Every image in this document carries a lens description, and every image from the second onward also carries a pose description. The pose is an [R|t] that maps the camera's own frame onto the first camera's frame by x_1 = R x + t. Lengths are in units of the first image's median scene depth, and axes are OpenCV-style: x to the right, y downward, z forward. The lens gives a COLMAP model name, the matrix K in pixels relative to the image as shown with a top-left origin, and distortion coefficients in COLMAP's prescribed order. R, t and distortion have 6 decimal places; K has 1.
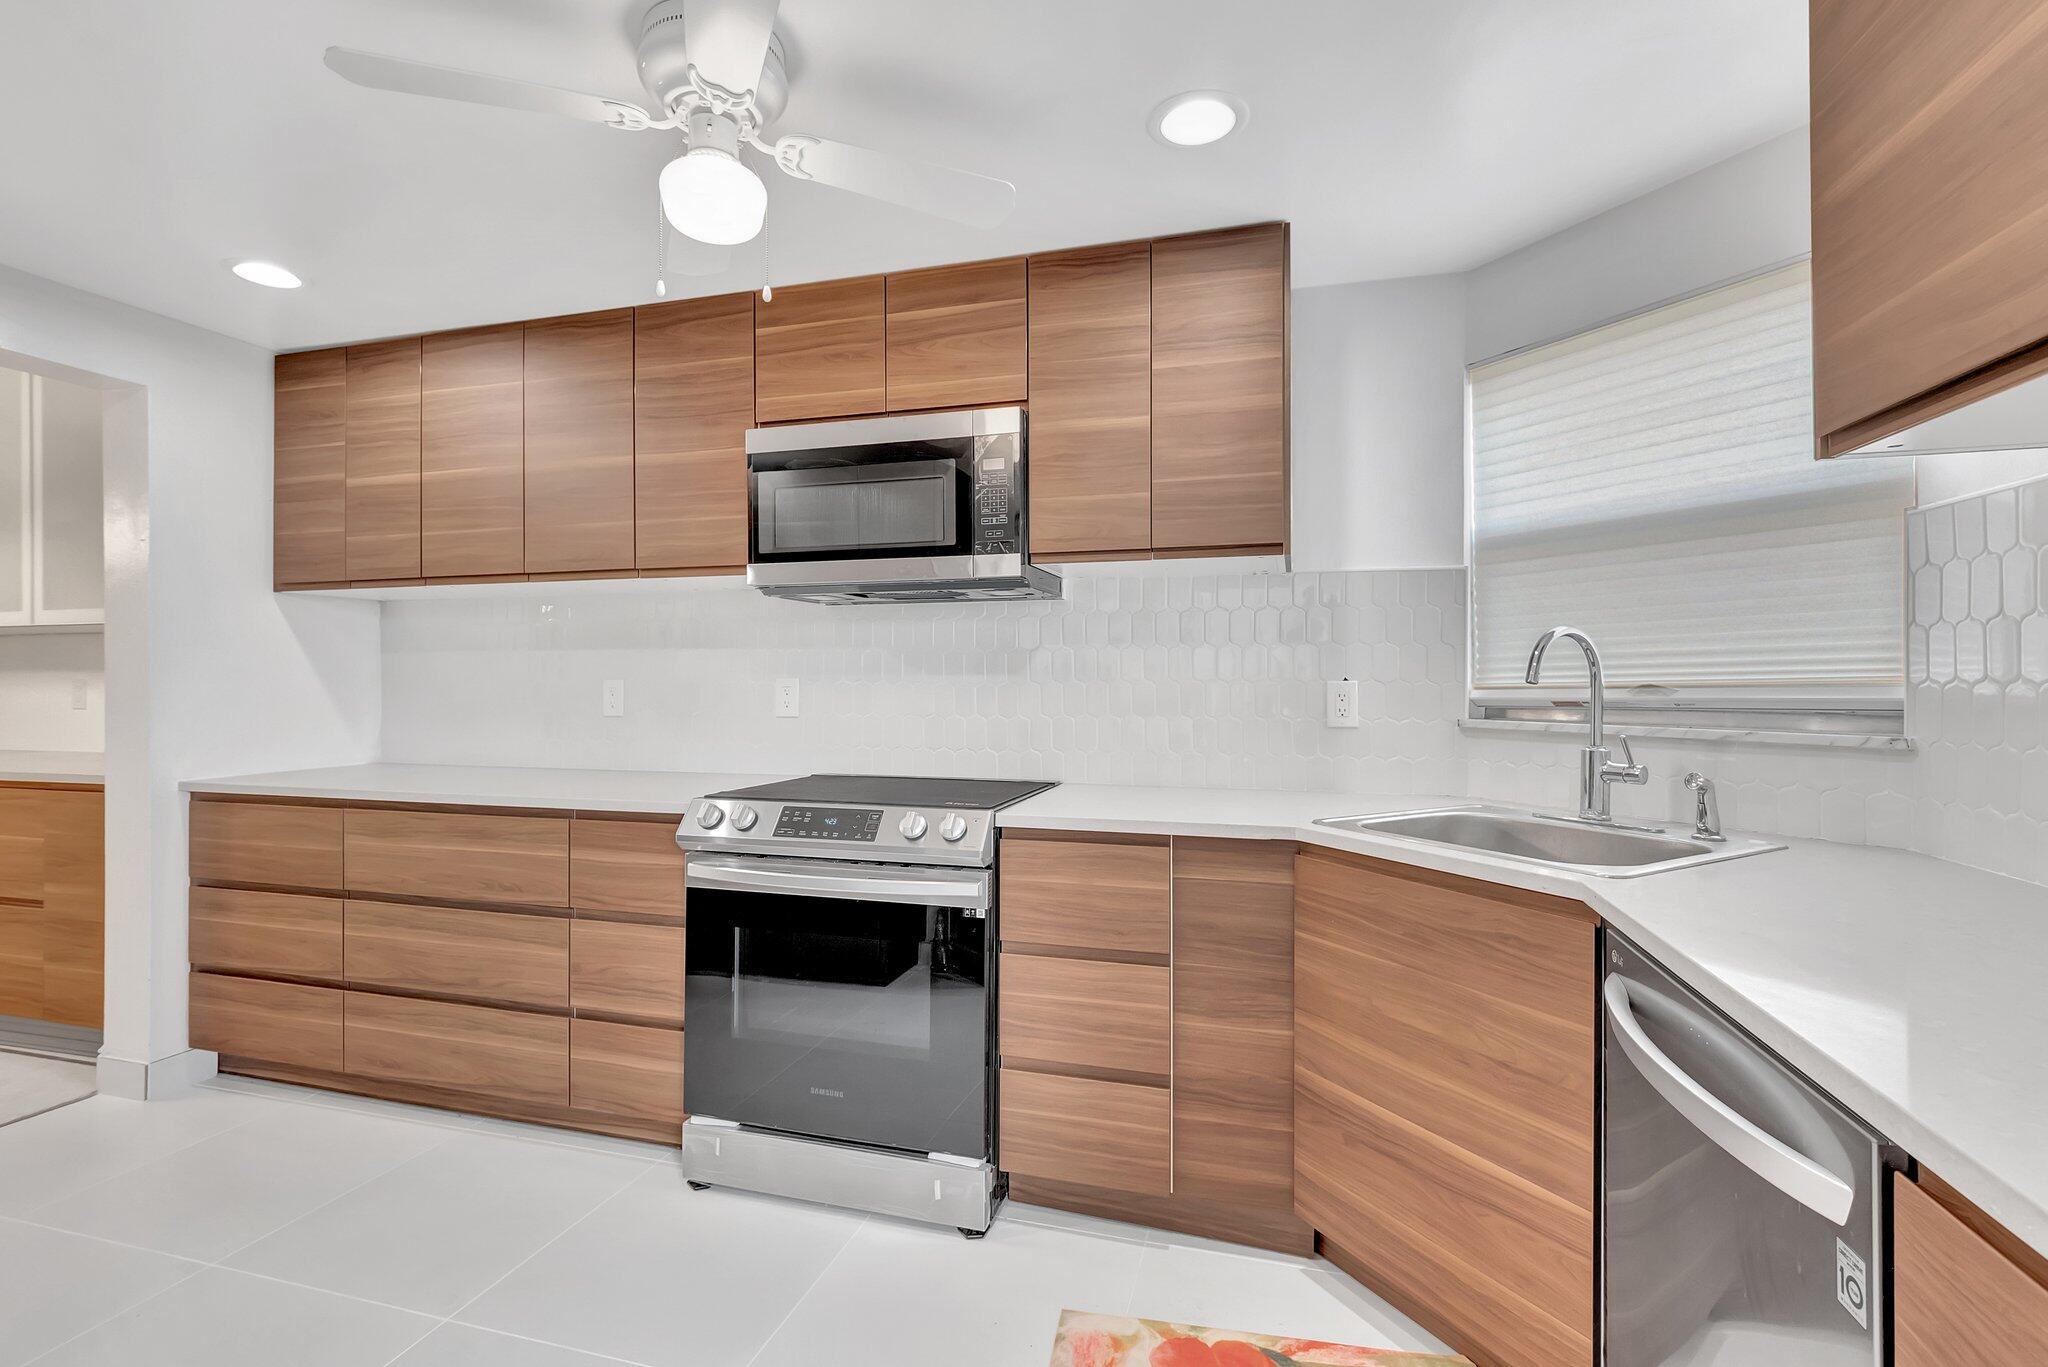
lens RADIAL K [[909.0, 0, 1027.4], [0, 909.0, 678.2], [0, 0, 1]] dist [0.000493, -0.000438]
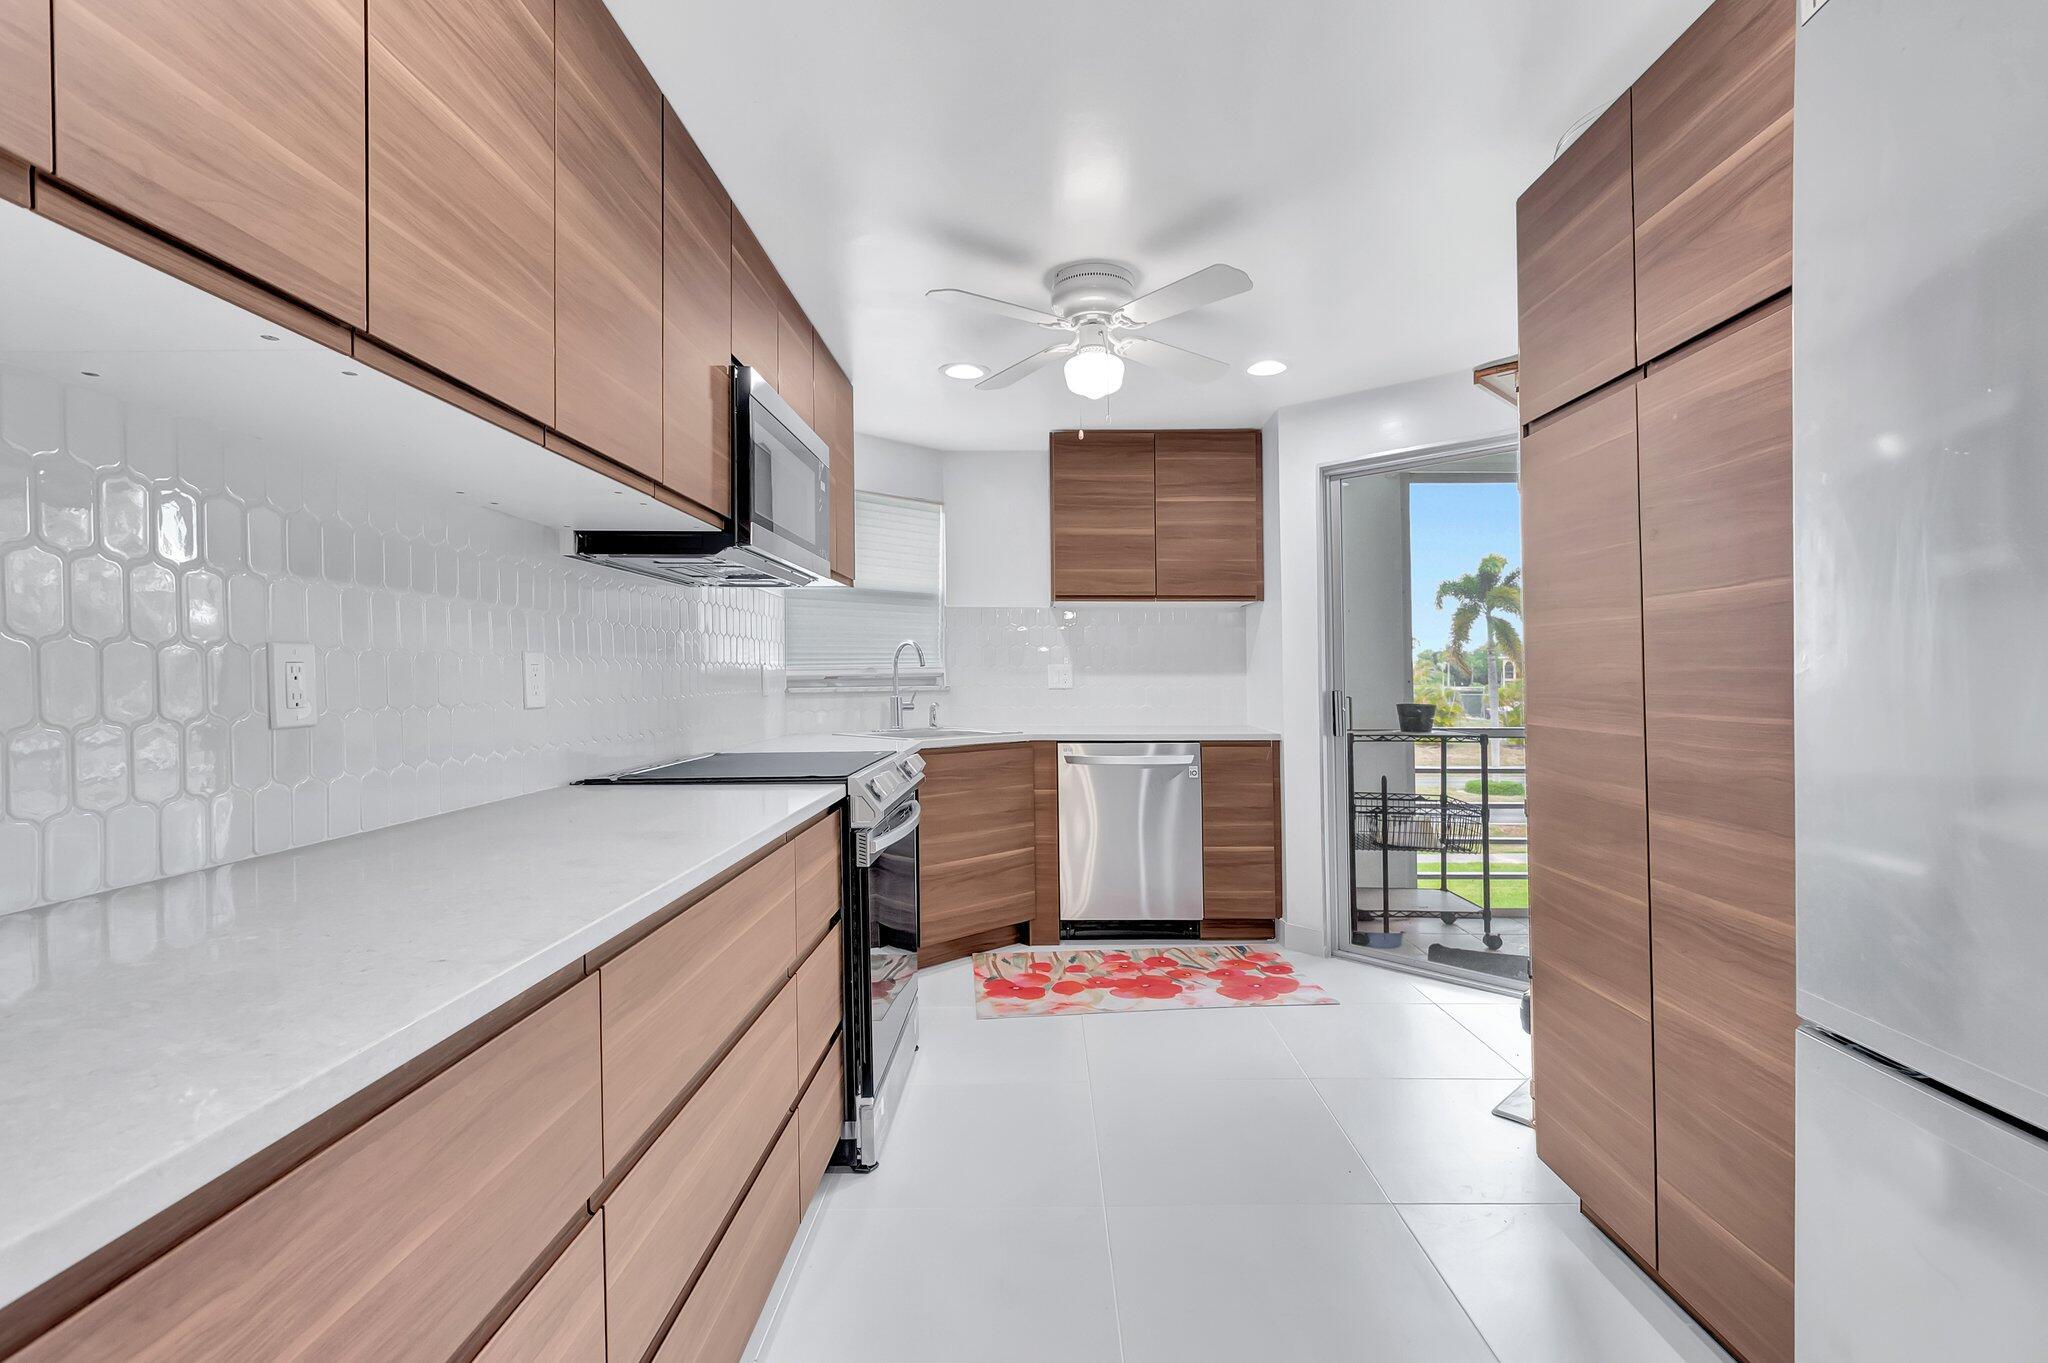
lens RADIAL K [[909.0, 0, 1027.4], [0, 909.0, 676.2], [0, 0, 1]] dist [0.000493, -0.000438]
pose [[-0.254695, 0.002124, 0.967019, -1.306323], [0.007811, 0.999969, -0.000139, 0.024959], [-0.966990, 0.007518, -0.254703, 1.044000]]
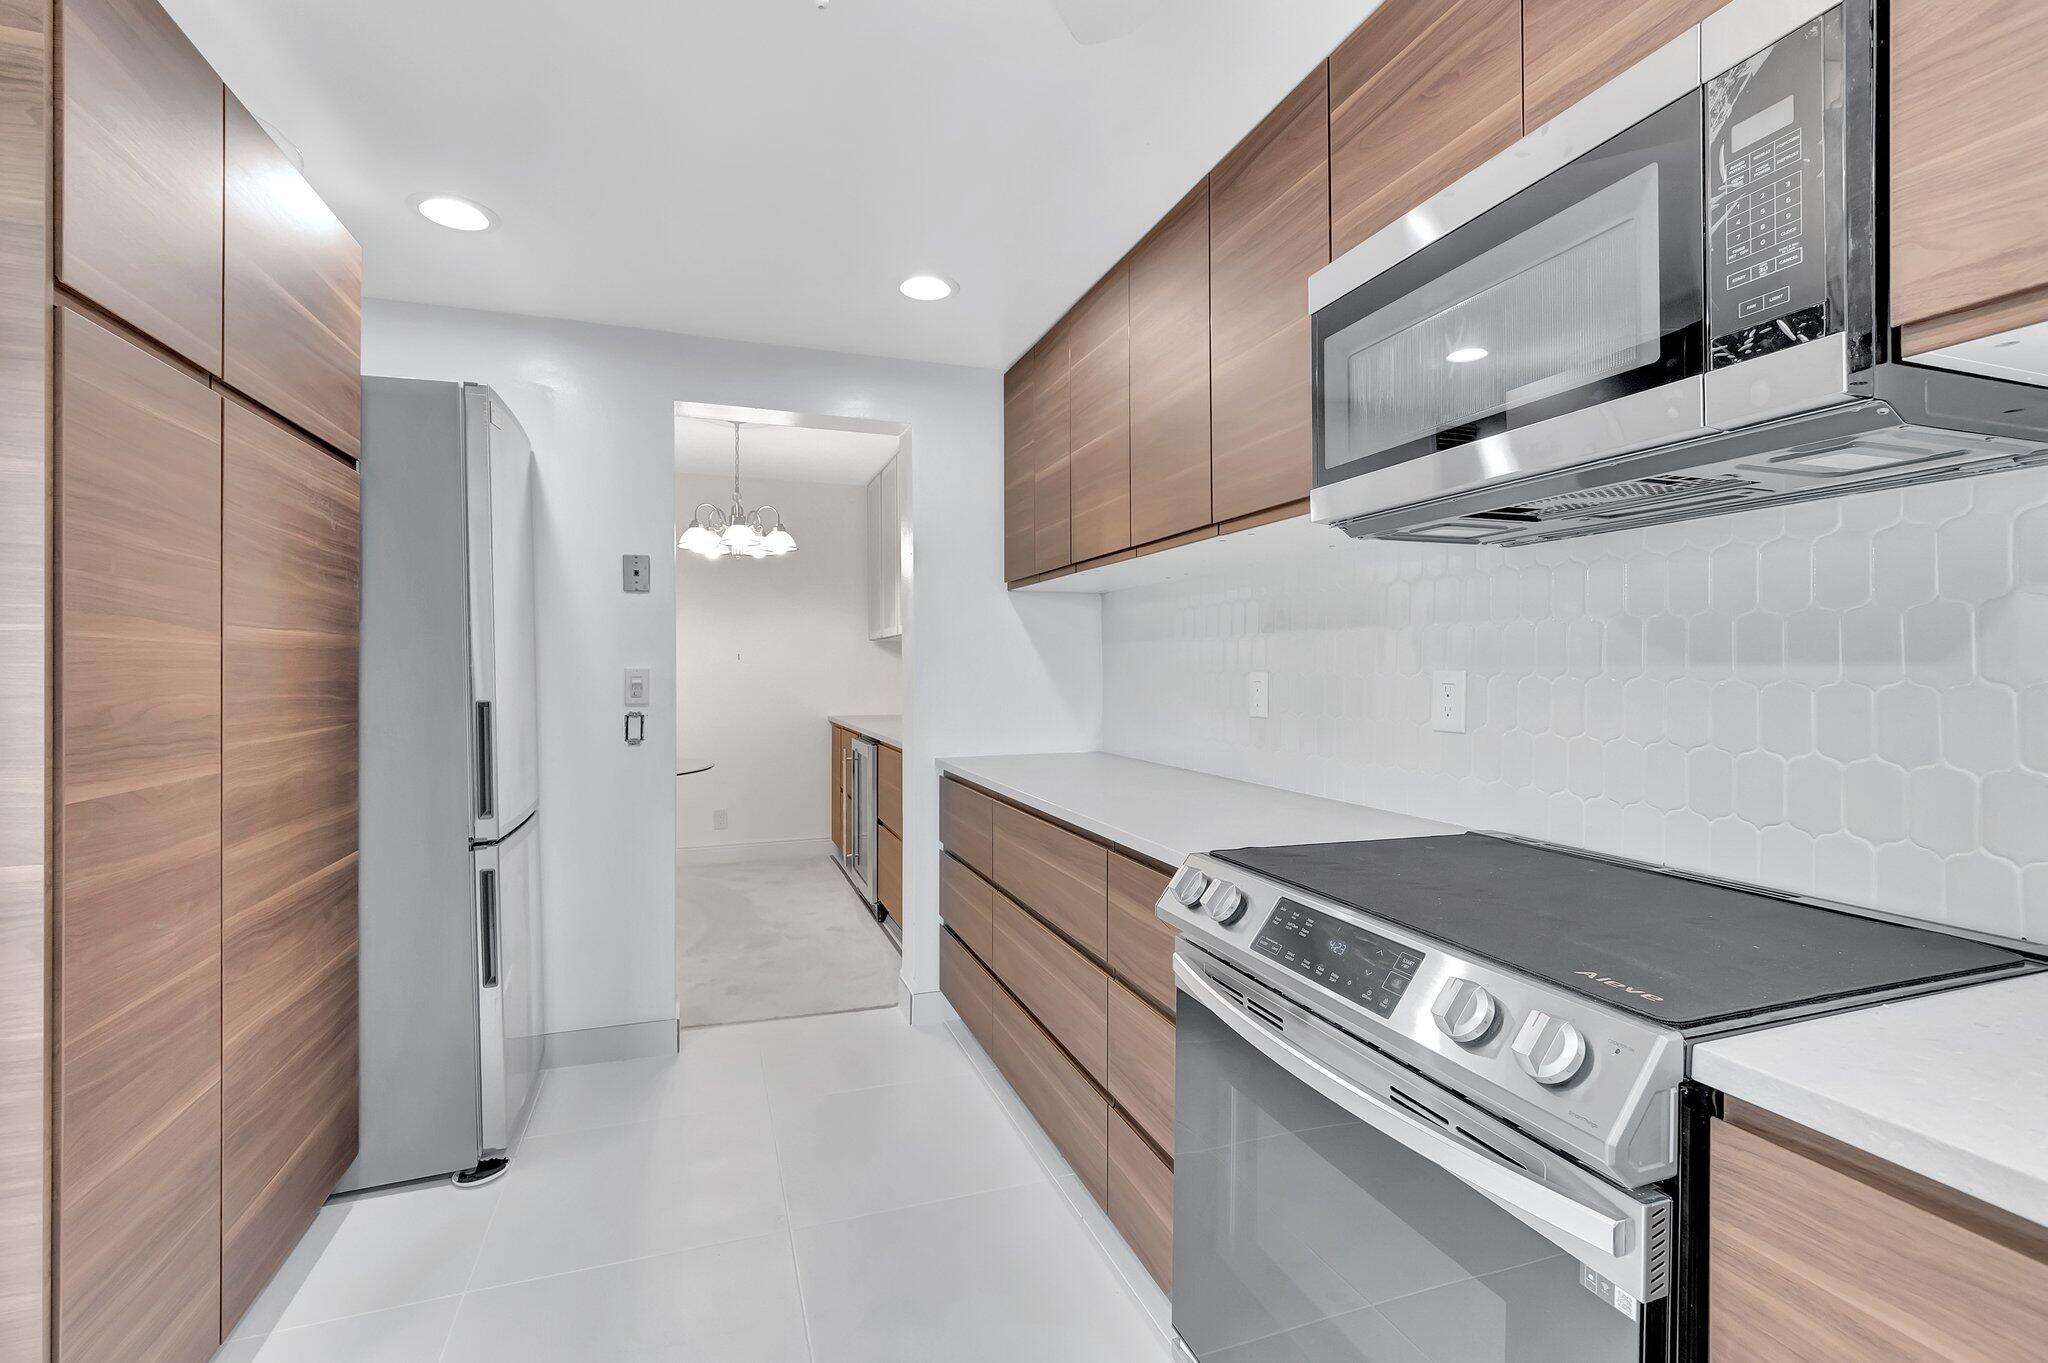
lens RADIAL K [[906.9, 0, 1023.5], [0, 906.9, 667.2], [0, 0, 1]] dist [-0.001193, -0.000130]
pose [[0.573059, 0.000659, -0.819514, 0.098751], [-0.003415, 0.999993, -0.001584, -0.001375], [0.819507, 0.003707, 0.573057, 0.514486]]
